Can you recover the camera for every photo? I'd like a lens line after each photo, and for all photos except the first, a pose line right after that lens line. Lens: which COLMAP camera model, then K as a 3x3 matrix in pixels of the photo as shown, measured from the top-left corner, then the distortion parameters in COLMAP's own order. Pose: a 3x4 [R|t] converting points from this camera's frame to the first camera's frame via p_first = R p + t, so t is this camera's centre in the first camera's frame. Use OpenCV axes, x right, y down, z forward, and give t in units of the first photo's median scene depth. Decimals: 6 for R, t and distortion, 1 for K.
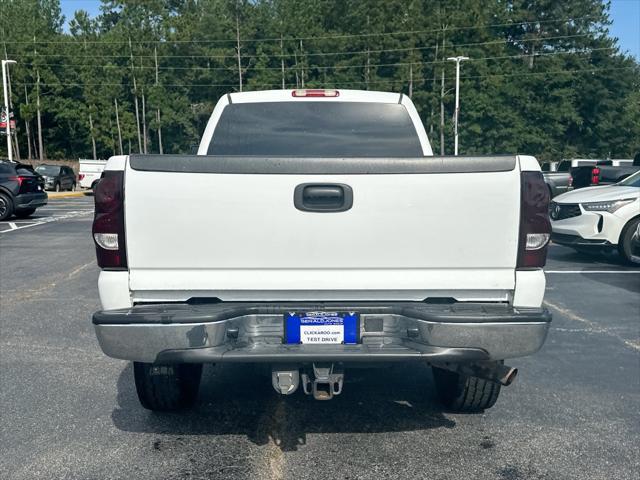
lens RADIAL K [[624.9, 0, 321.3], [0, 624.9, 233.8], [0, 0, 1]] dist [0.115658, -0.237737]
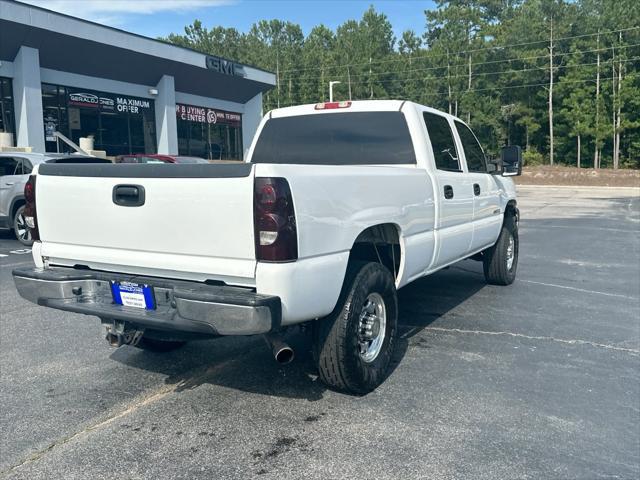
lens RADIAL K [[576.5, 0, 326.7], [0, 576.5, 236.1], [0, 0, 1]] dist [0.119925, -0.226241]
pose [[0.863388, 0.052710, -0.501780, 0.045120], [-0.045347, 0.998610, 0.026874, -0.001139], [0.502499, -0.000448, 0.864578, 0.006806]]
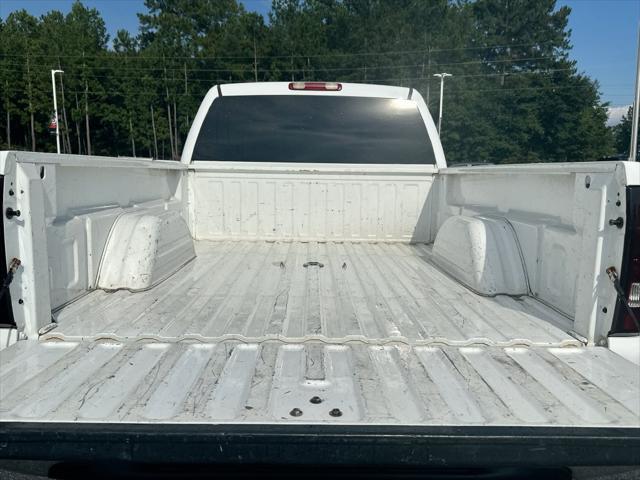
lens RADIAL K [[516.2, 0, 321.8], [0, 516.2, 238.5], [0, 0, 1]] dist [0.023357, -0.041382]
pose [[0.999859, 0.016631, -0.002124, 0.000441], [-0.016549, 0.999286, 0.033973, -0.002721], [0.002688, -0.033933, 0.999420, 0.021934]]
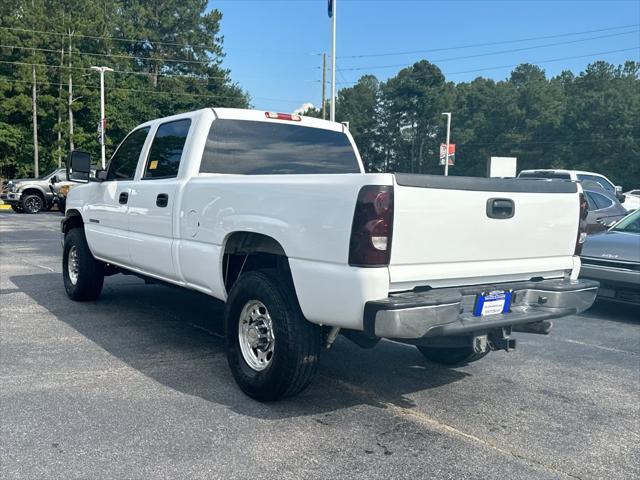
lens RADIAL K [[618.7, 0, 320.2], [0, 618.7, 243.4], [0, 0, 1]] dist [0.114718, -0.225034]
pose [[0.816093, -0.019329, 0.577597, -0.052071], [0.021874, 0.999757, 0.002550, 0.000328], [-0.577506, 0.010553, 0.816318, 0.004249]]
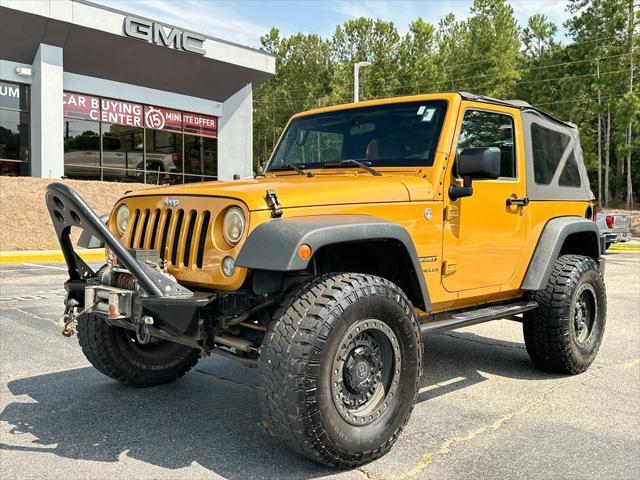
lens RADIAL K [[629.0, 0, 320.0], [0, 629.0, 240.0], [0, 0, 1]] dist [0.120181, -0.239296]
pose [[0.705202, 0.039039, -0.707931, 0.008264], [-0.086890, 0.995715, -0.031646, -0.020217], [0.703662, 0.083829, 0.705572, 0.262917]]
